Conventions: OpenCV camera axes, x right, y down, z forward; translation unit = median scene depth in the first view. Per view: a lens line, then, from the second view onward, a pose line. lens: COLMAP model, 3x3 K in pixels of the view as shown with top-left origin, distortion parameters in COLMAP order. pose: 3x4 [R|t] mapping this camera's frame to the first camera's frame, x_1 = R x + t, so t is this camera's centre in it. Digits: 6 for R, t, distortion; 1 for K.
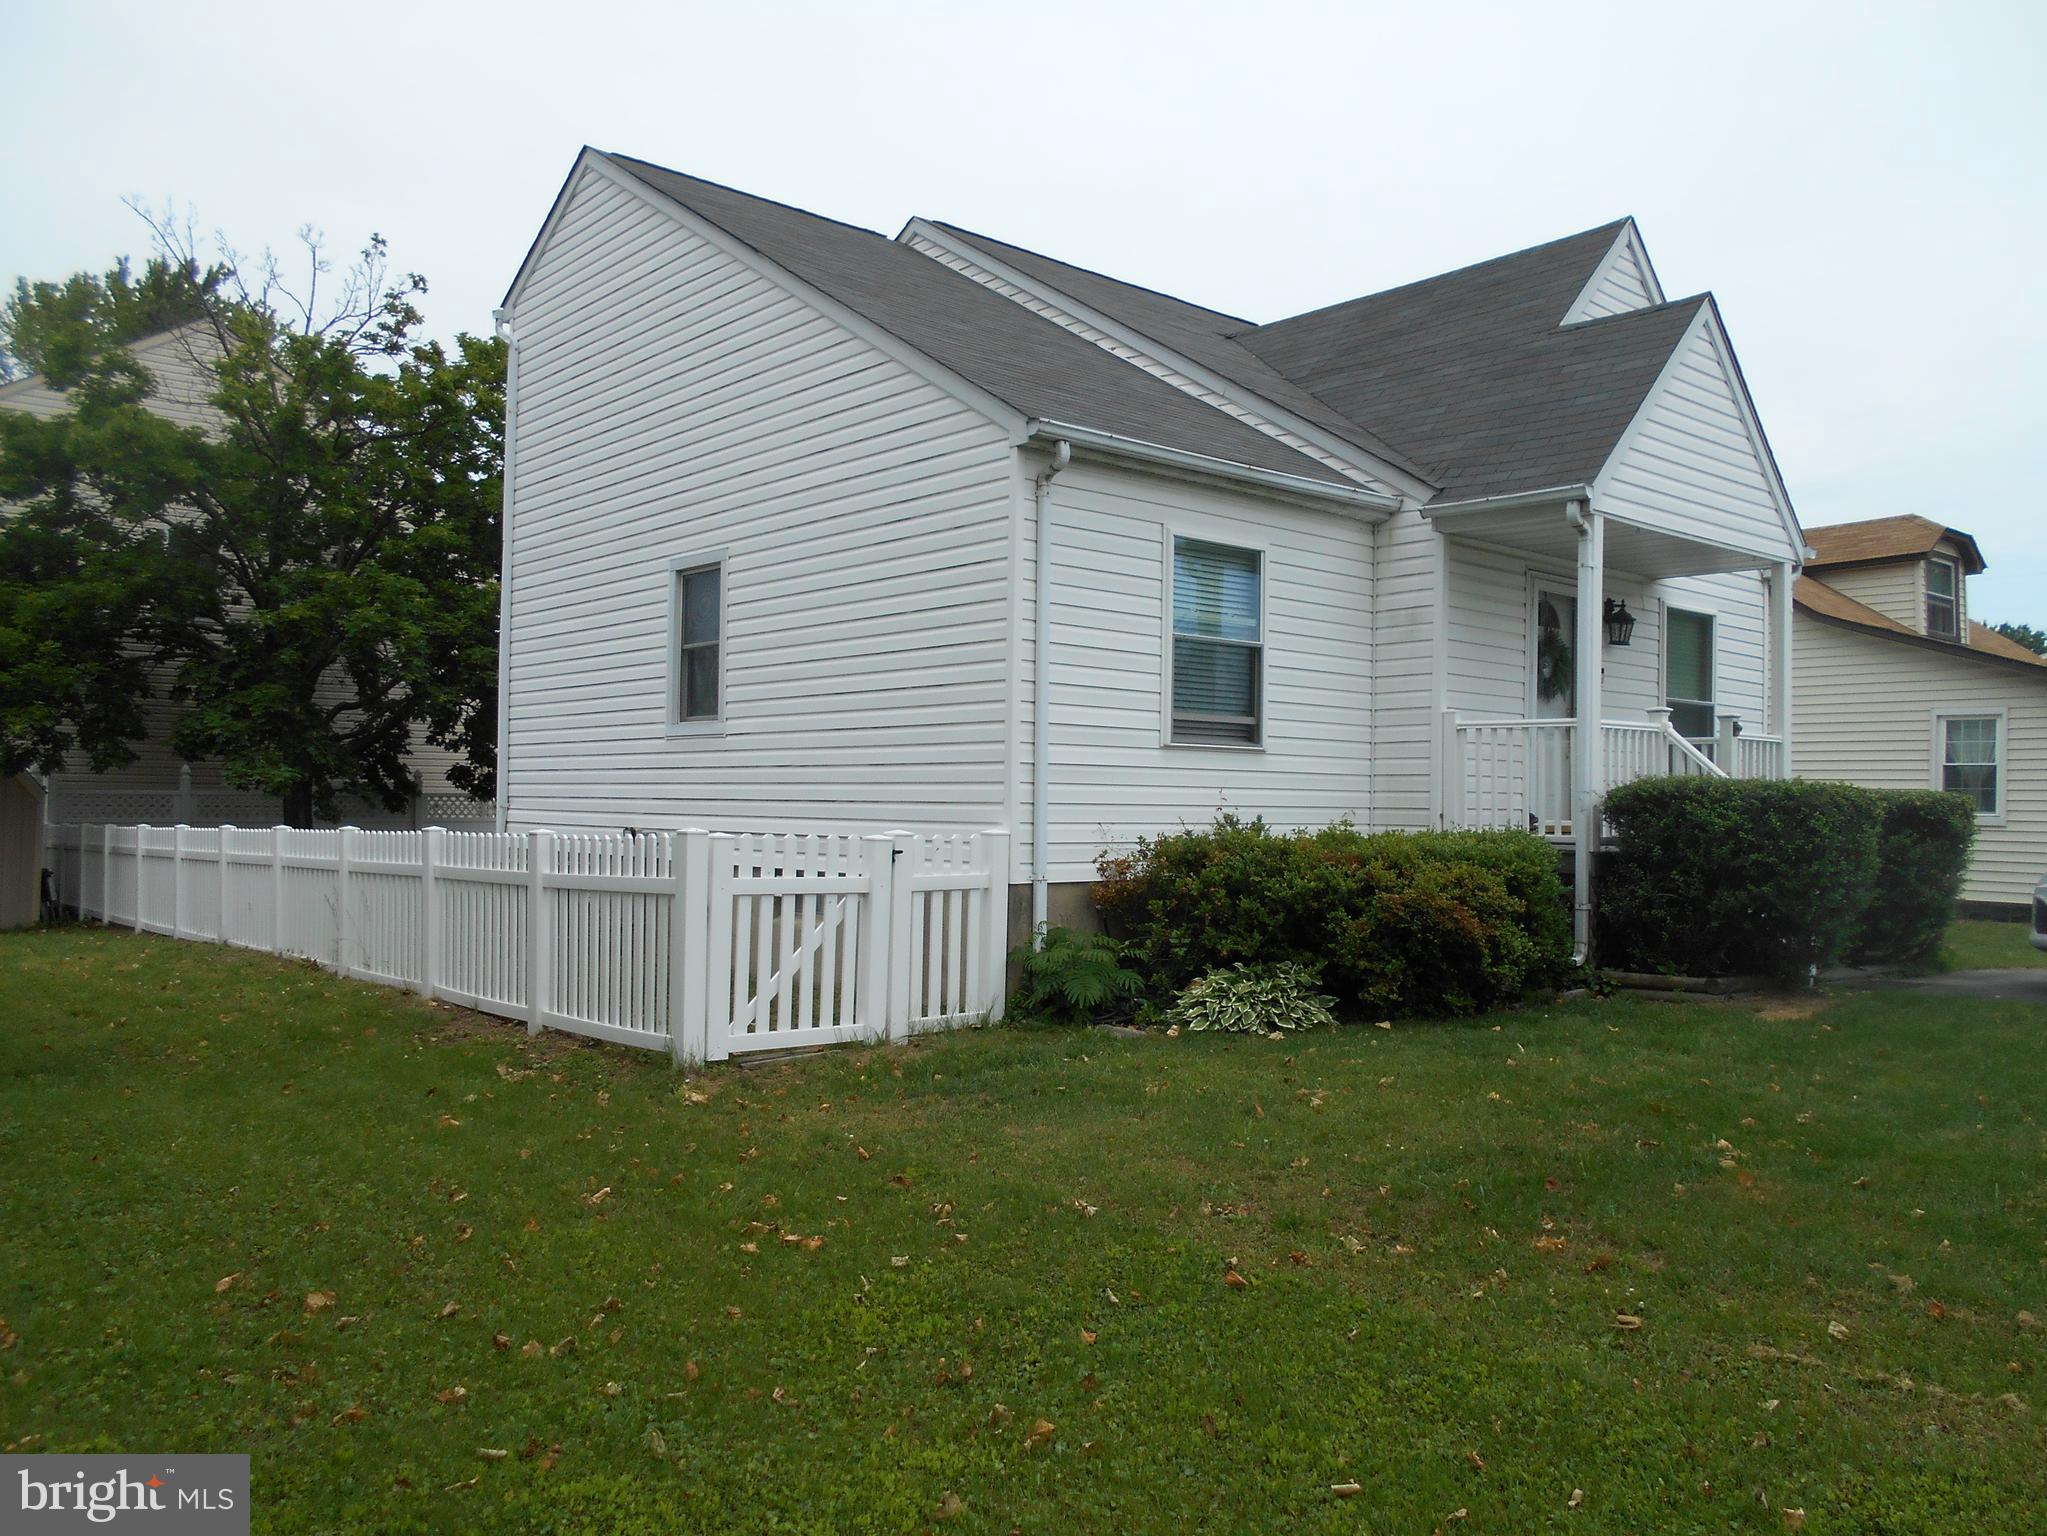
lens RADIAL K [[1603.3, 0, 1023.5], [0, 1603.3, 768.0], [0, 0, 1]] dist [-0.025309, 0.065711]
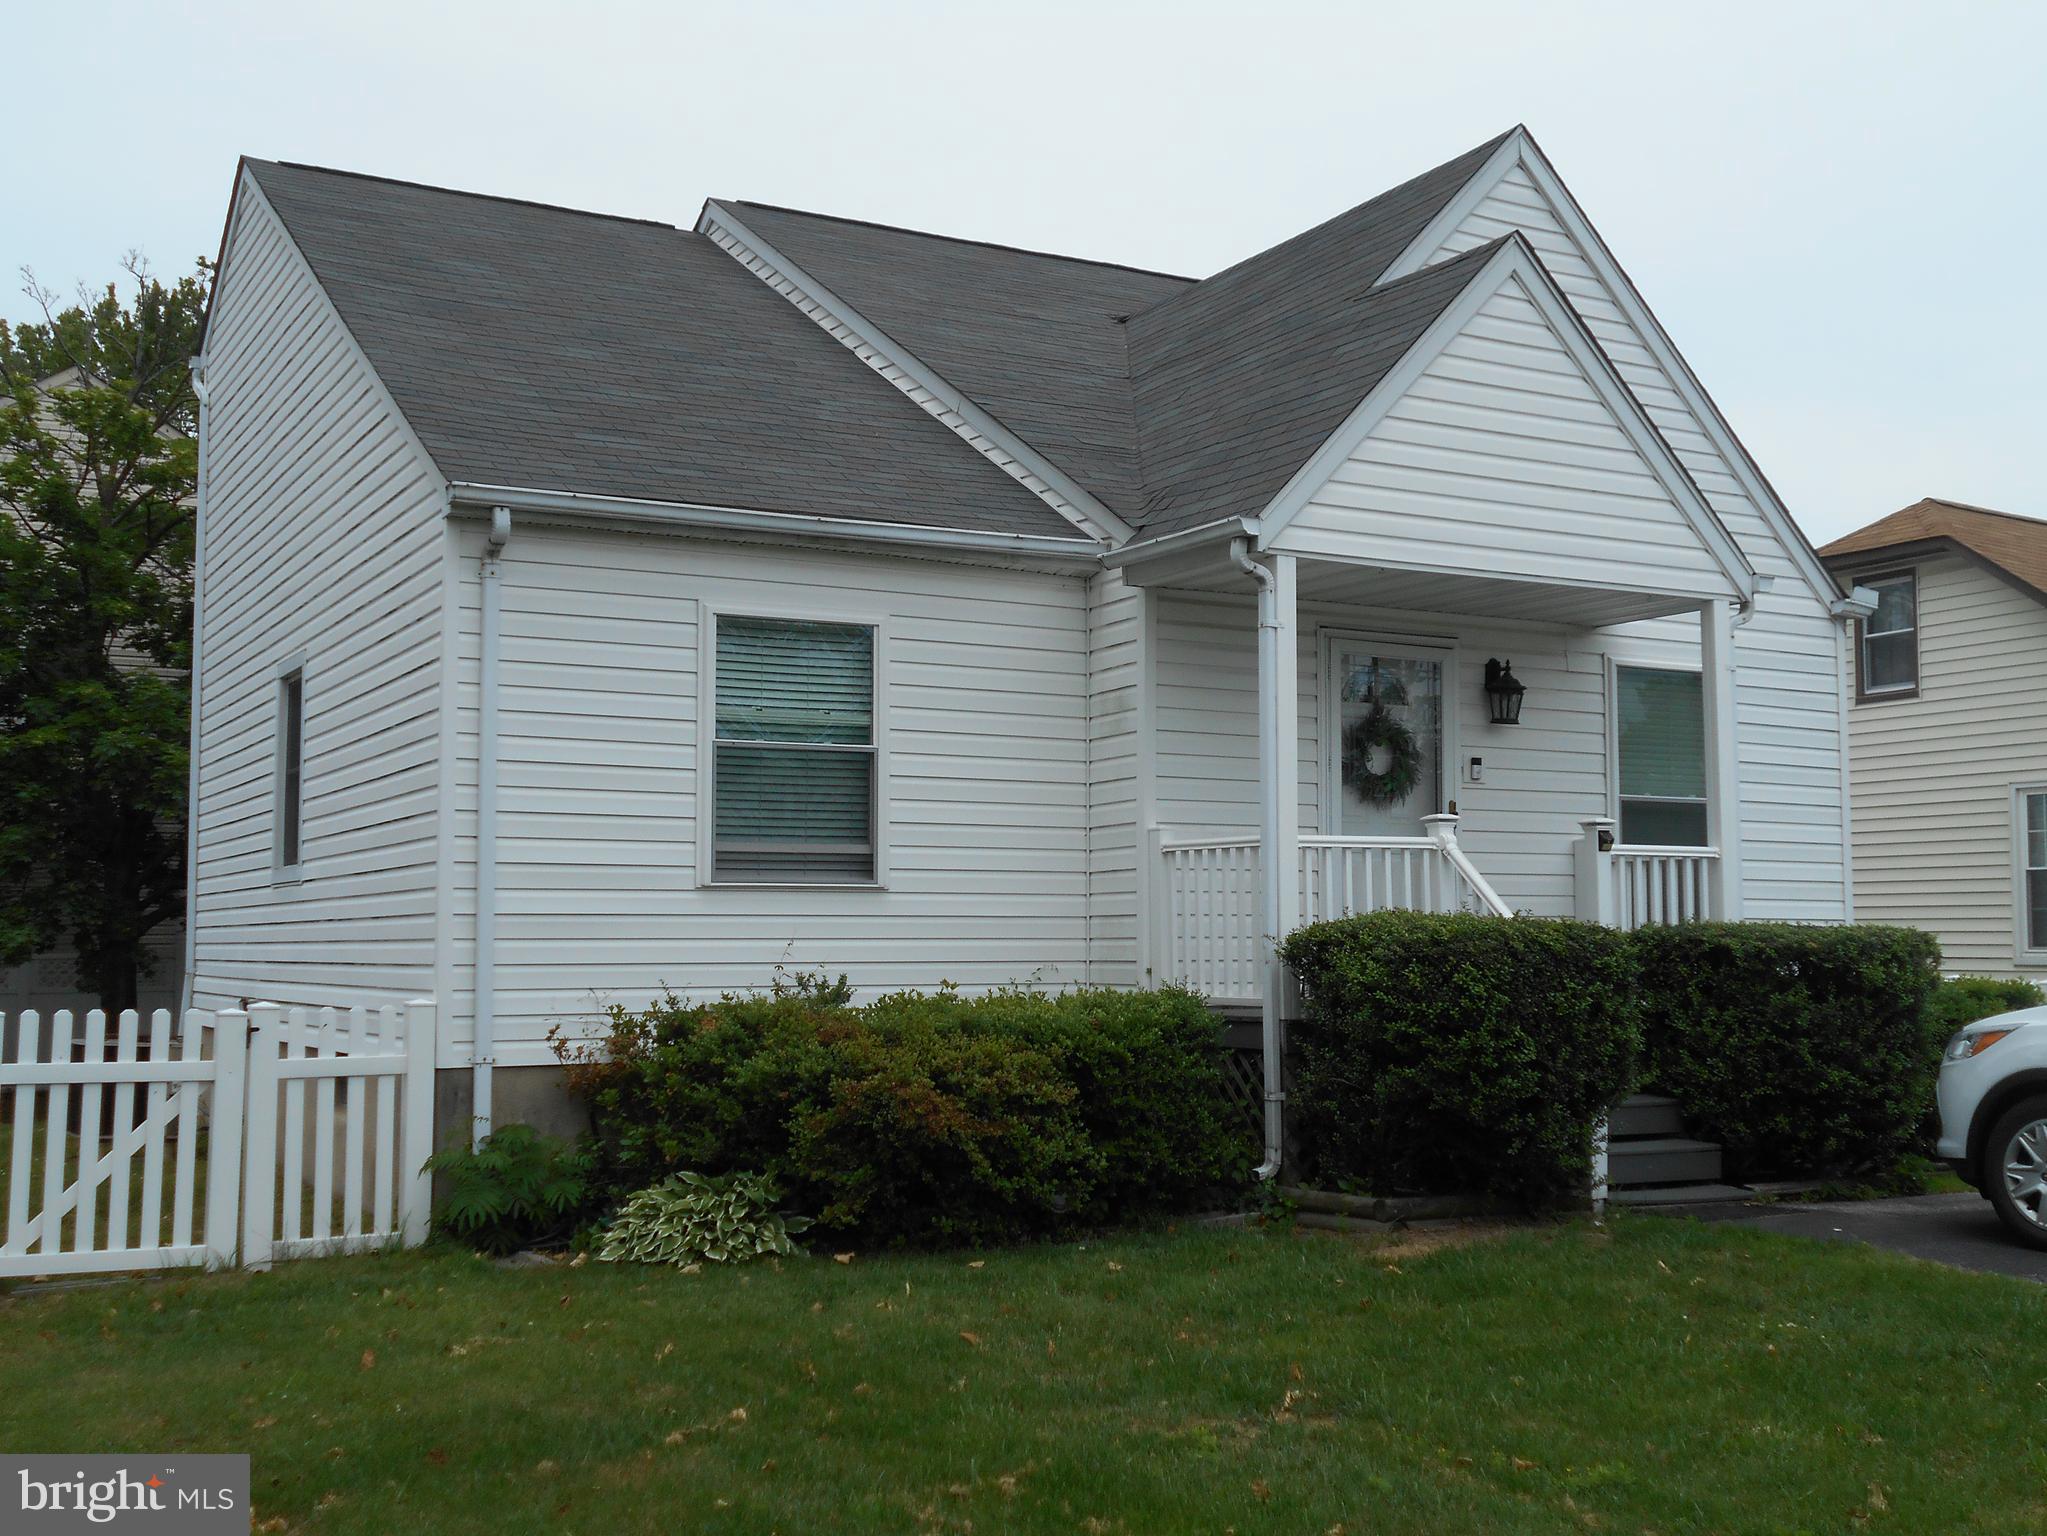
lens RADIAL K [[2260.3, 0, 1023.5], [0, 2260.3, 768.0], [0, 0, 1]] dist [0.019622, -0.033168]
pose [[0.974634, -0.033375, -0.221301, 0.476814], [0.020543, 0.997985, -0.060033, -0.002252], [0.222858, 0.053964, 0.973356, -0.024344]]
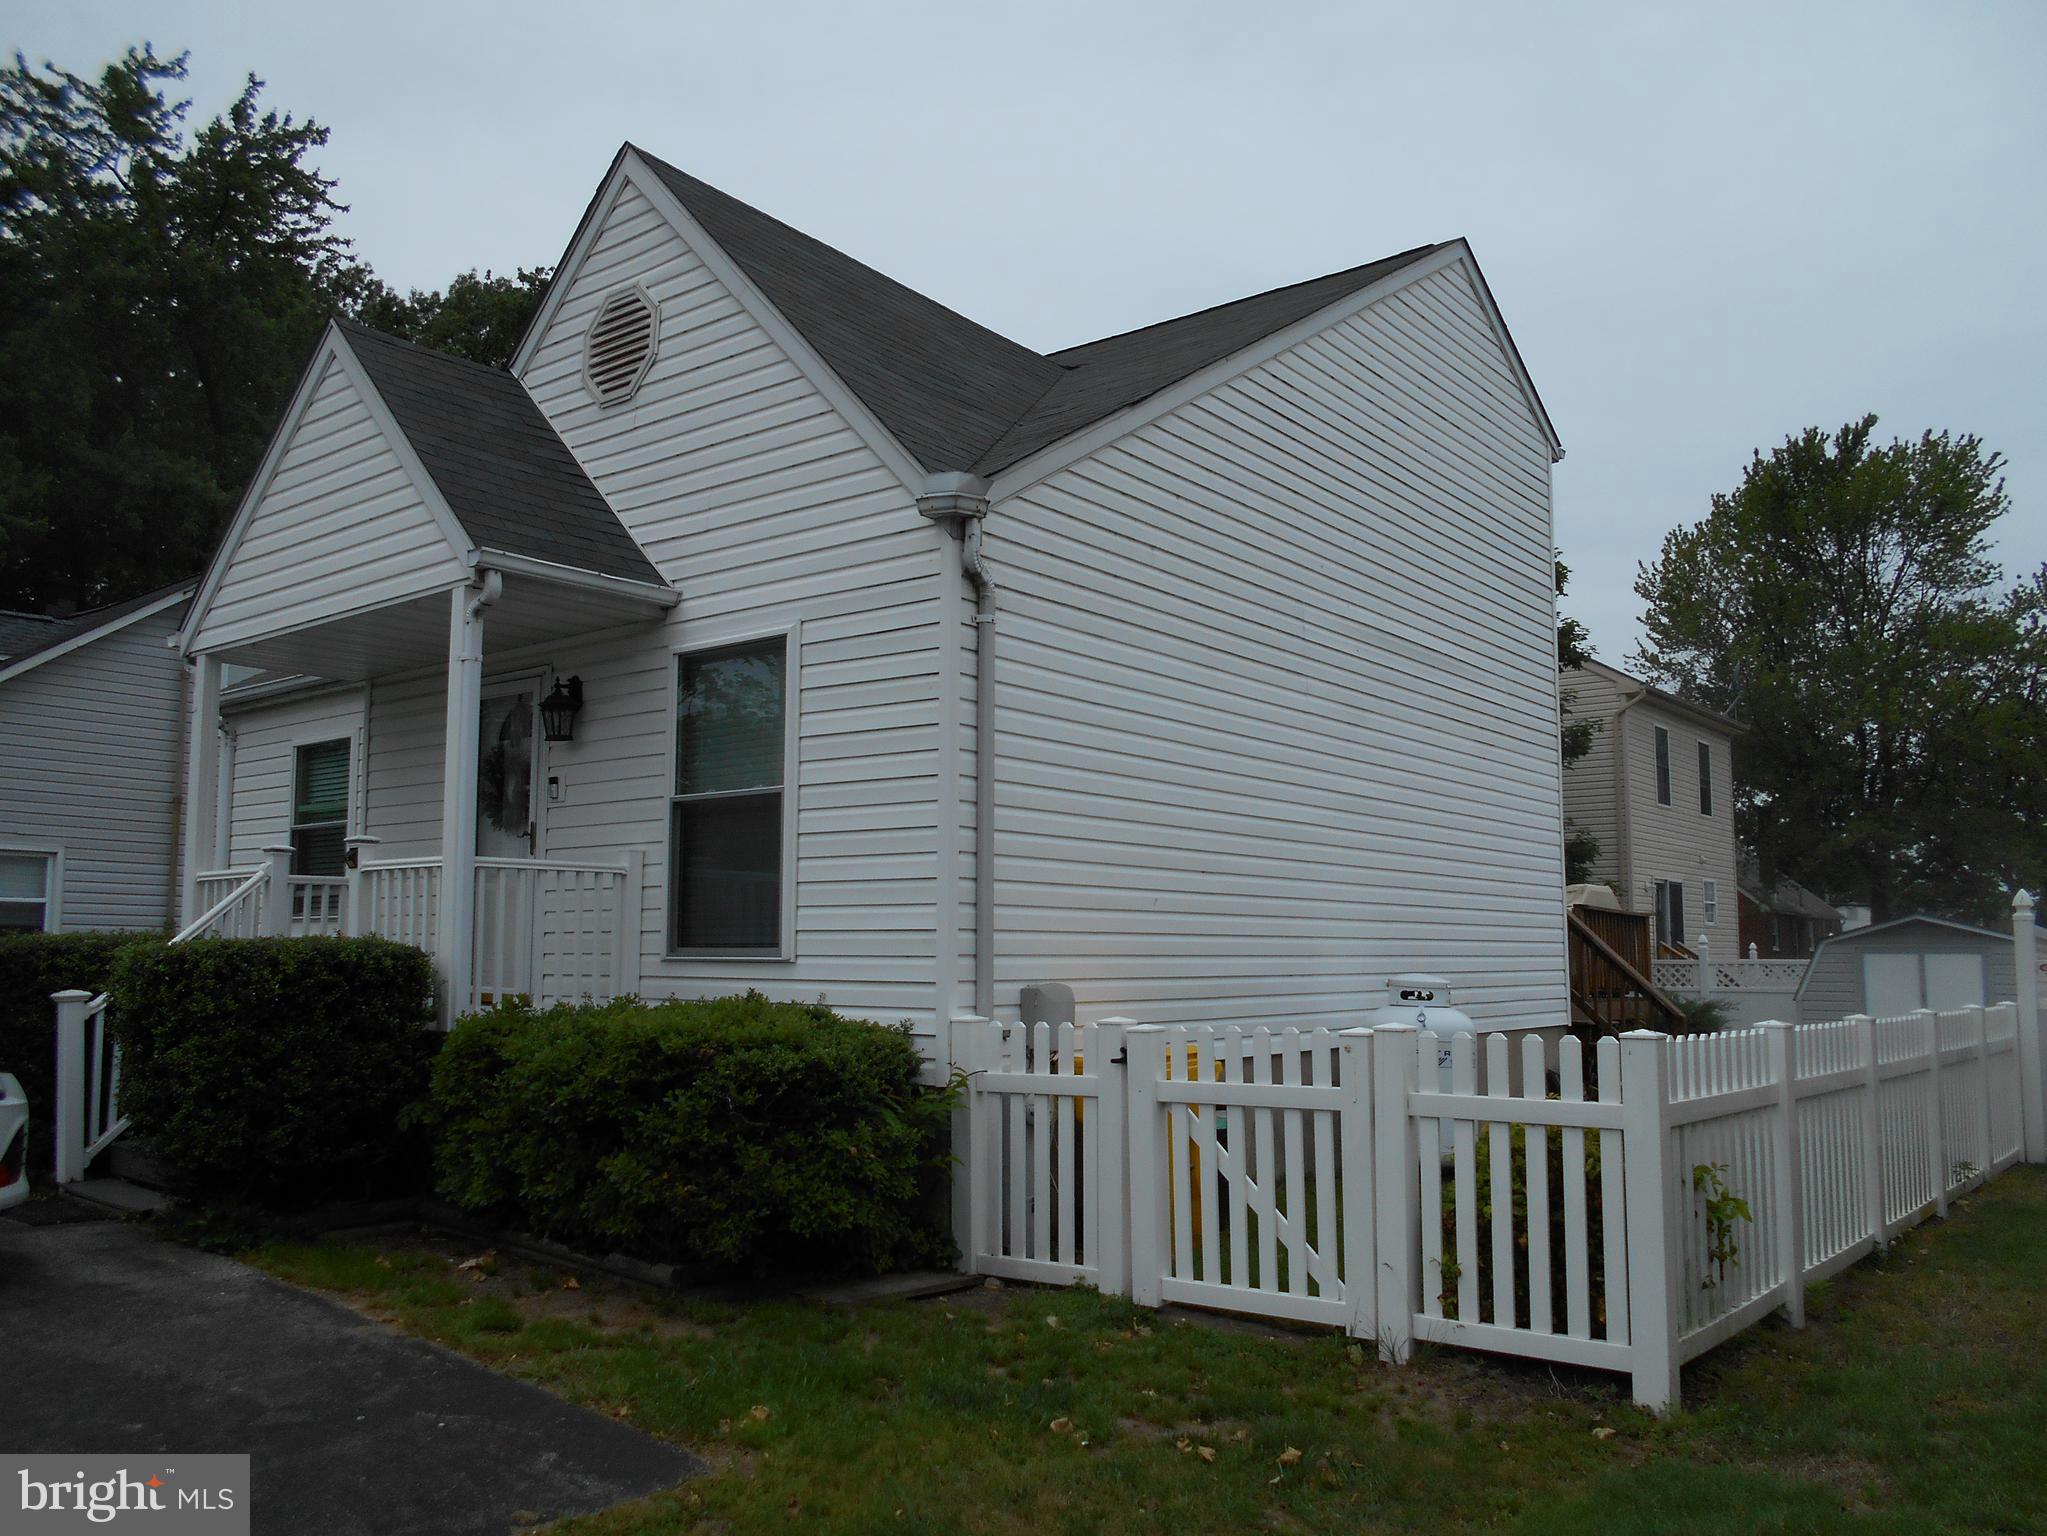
lens RADIAL K [[1603.3, 0, 1023.5], [0, 1603.3, 768.0], [0, 0, 1]] dist [-0.025309, 0.065711]
pose [[0.189374, -0.134503, -0.972649, 1.338141], [0.026599, 0.990913, -0.131850, 0.040175], [0.981545, -0.000902, 0.191231, 1.305670]]
